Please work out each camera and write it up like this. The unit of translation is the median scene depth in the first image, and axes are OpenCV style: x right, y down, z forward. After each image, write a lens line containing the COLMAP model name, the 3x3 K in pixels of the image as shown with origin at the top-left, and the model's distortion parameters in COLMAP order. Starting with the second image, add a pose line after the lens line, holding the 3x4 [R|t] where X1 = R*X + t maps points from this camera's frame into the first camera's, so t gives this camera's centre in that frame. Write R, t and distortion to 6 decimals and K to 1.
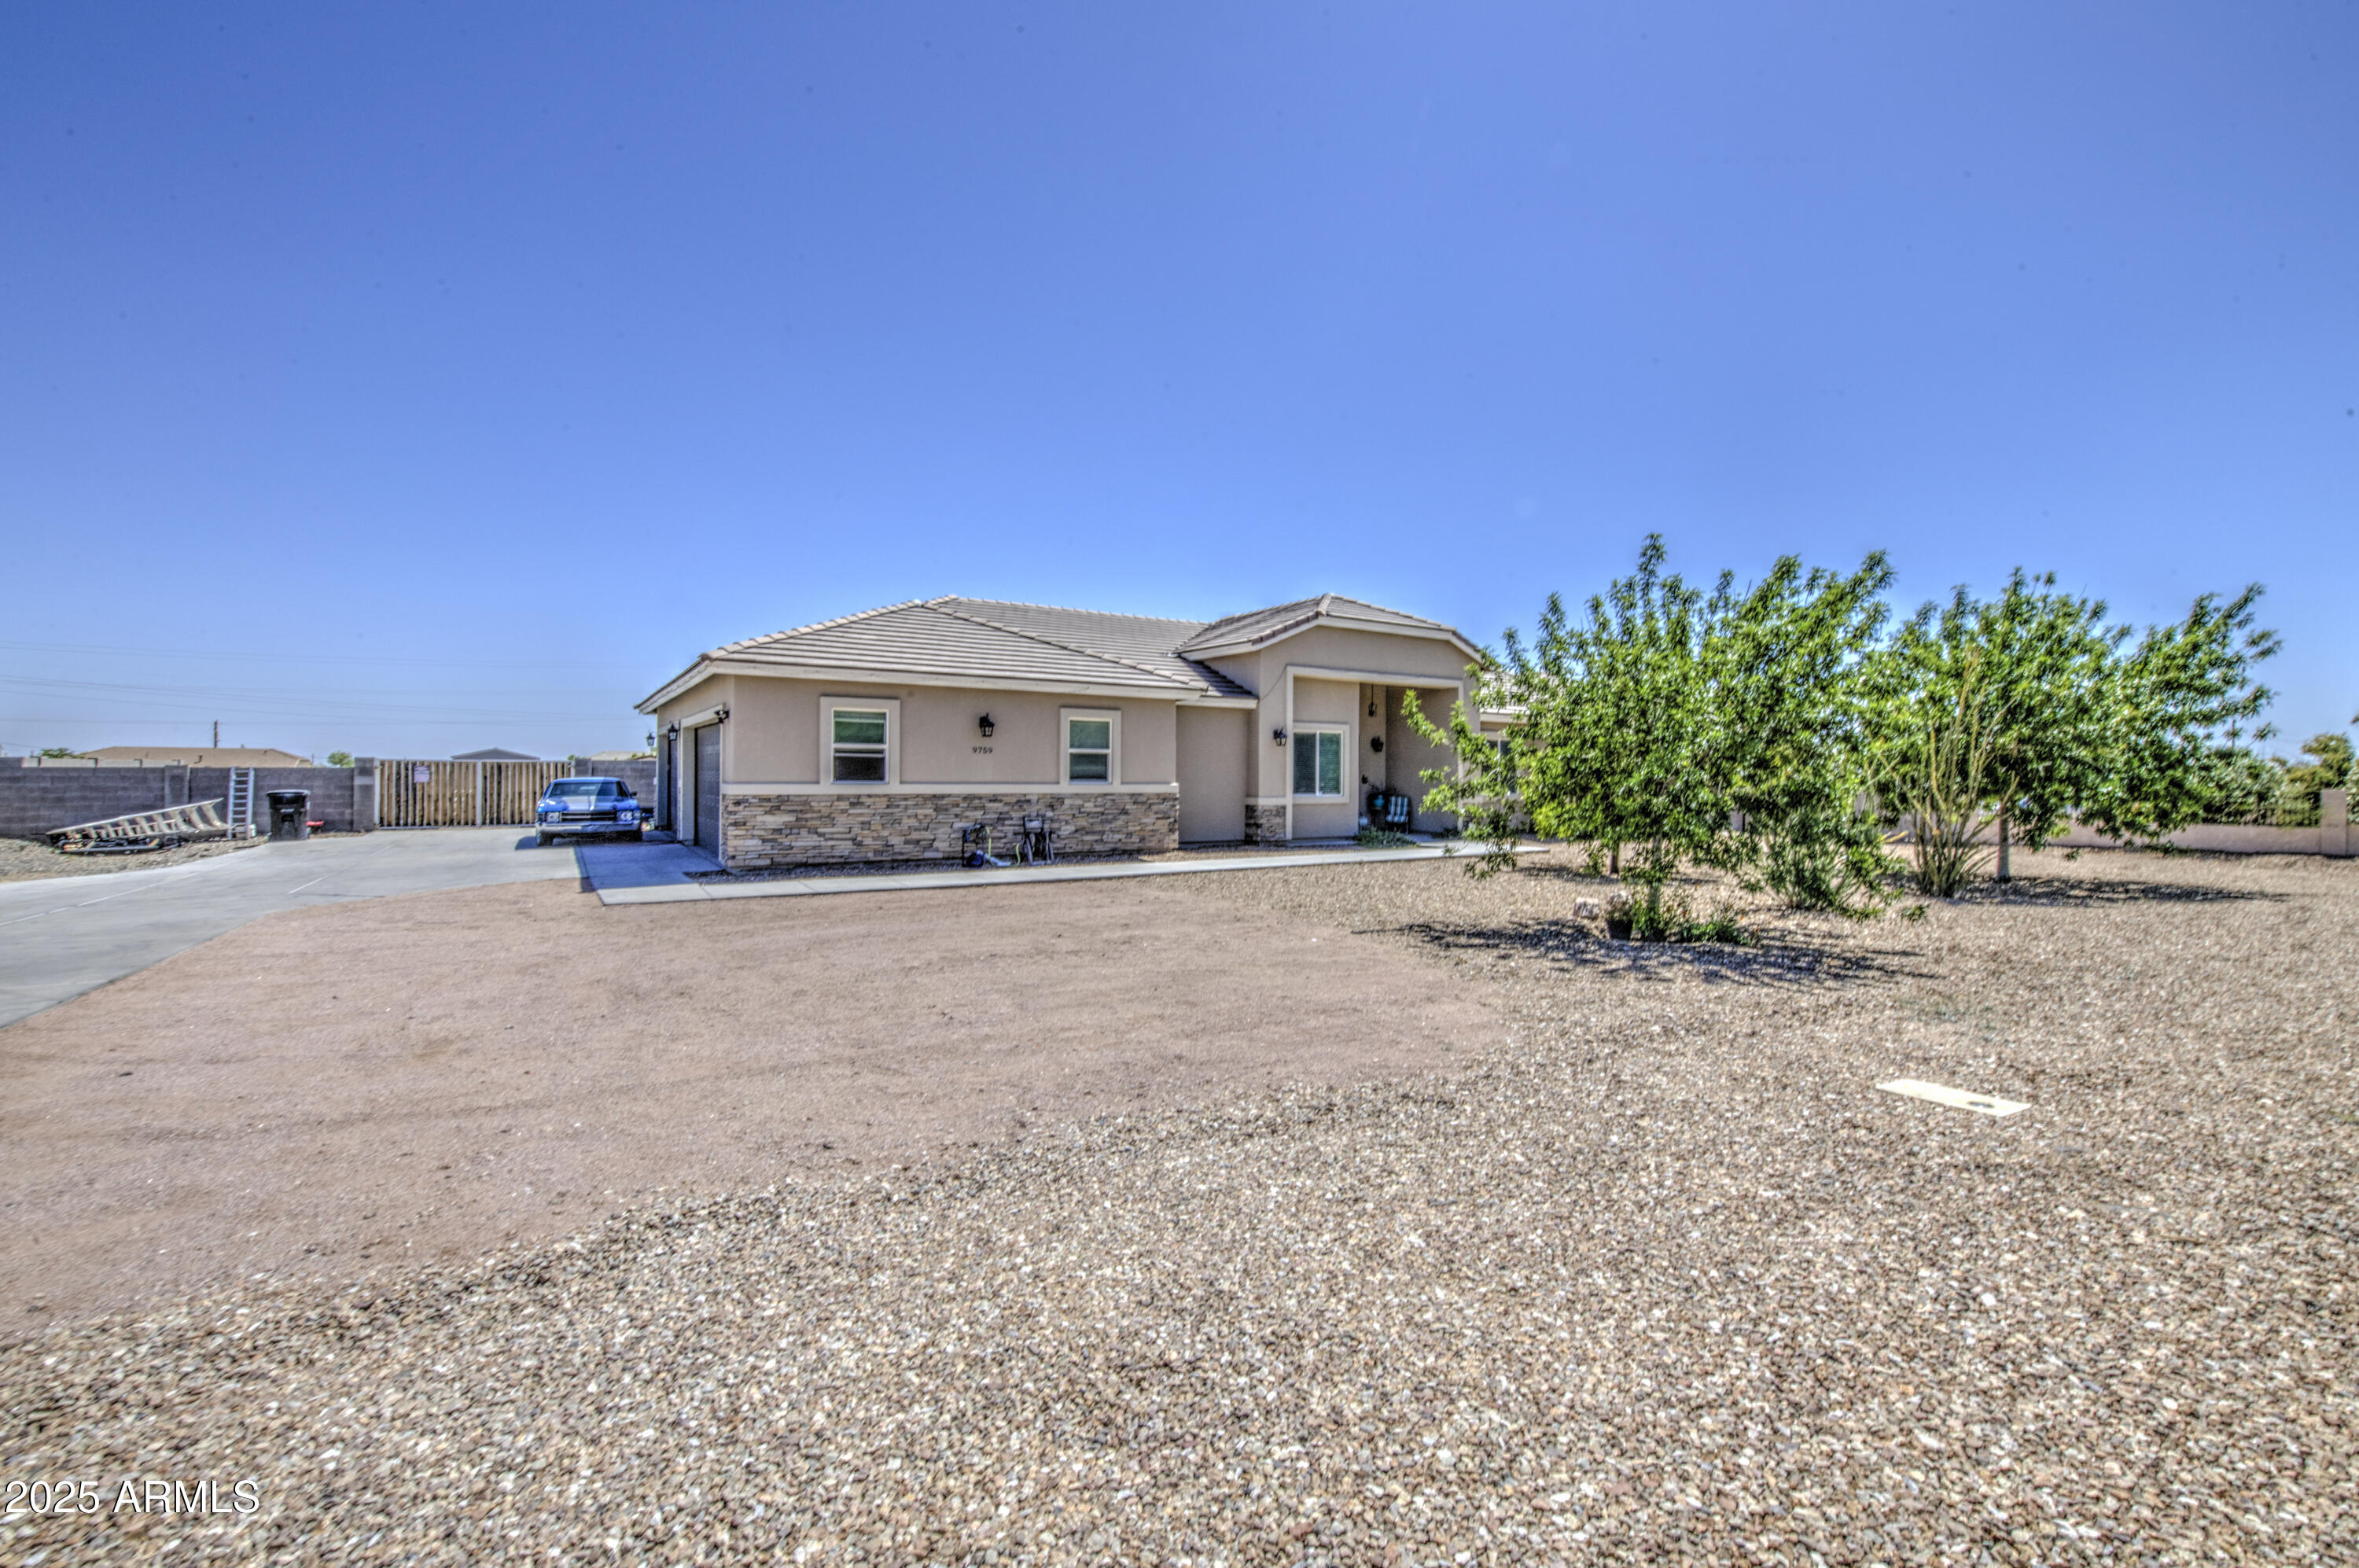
lens RADIAL K [[959.7, 0, 1103.7], [0, 959.7, 775.7], [0, 0, 1]] dist [0.000140, -0.003122]
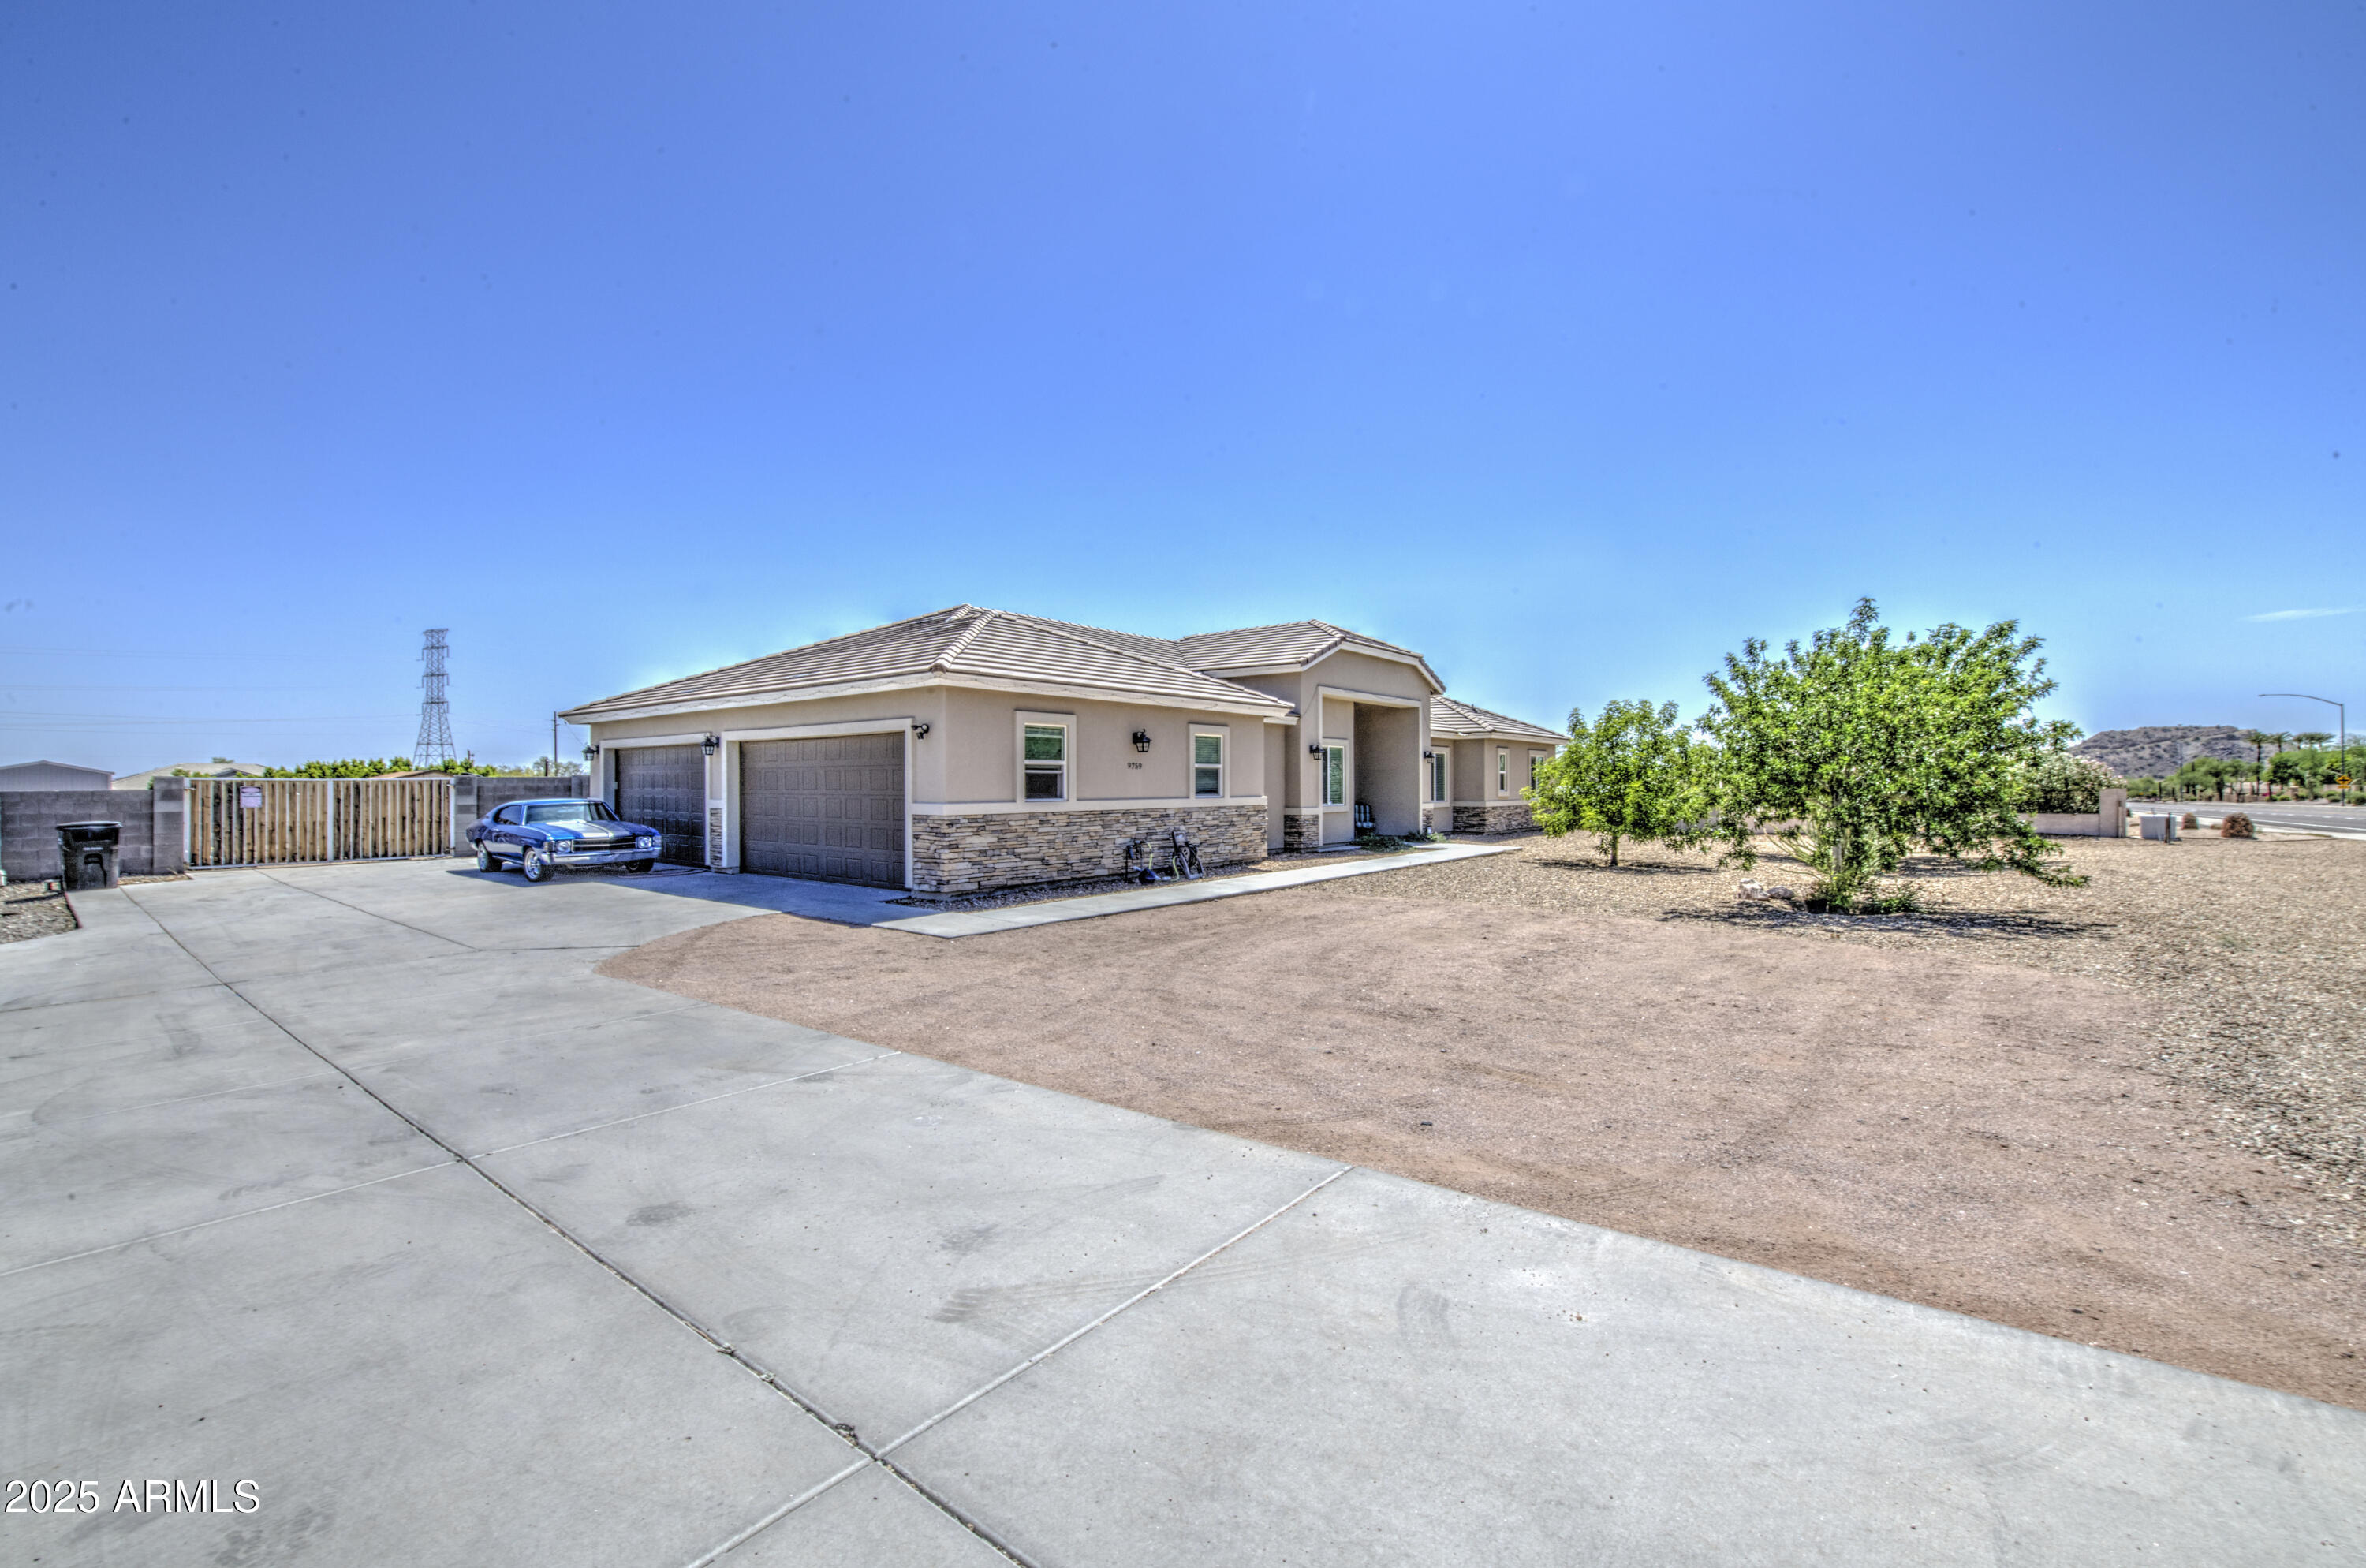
lens RADIAL K [[962.6, 0, 1114.3], [0, 962.6, 785.7], [0, 0, 1]] dist [0.000140, -0.003122]
pose [[0.948365, -0.010603, 0.317004, -0.433918], [0.010662, 0.999942, 0.001547, -0.006921], [-0.317002, 0.001913, 0.948423, 0.051668]]
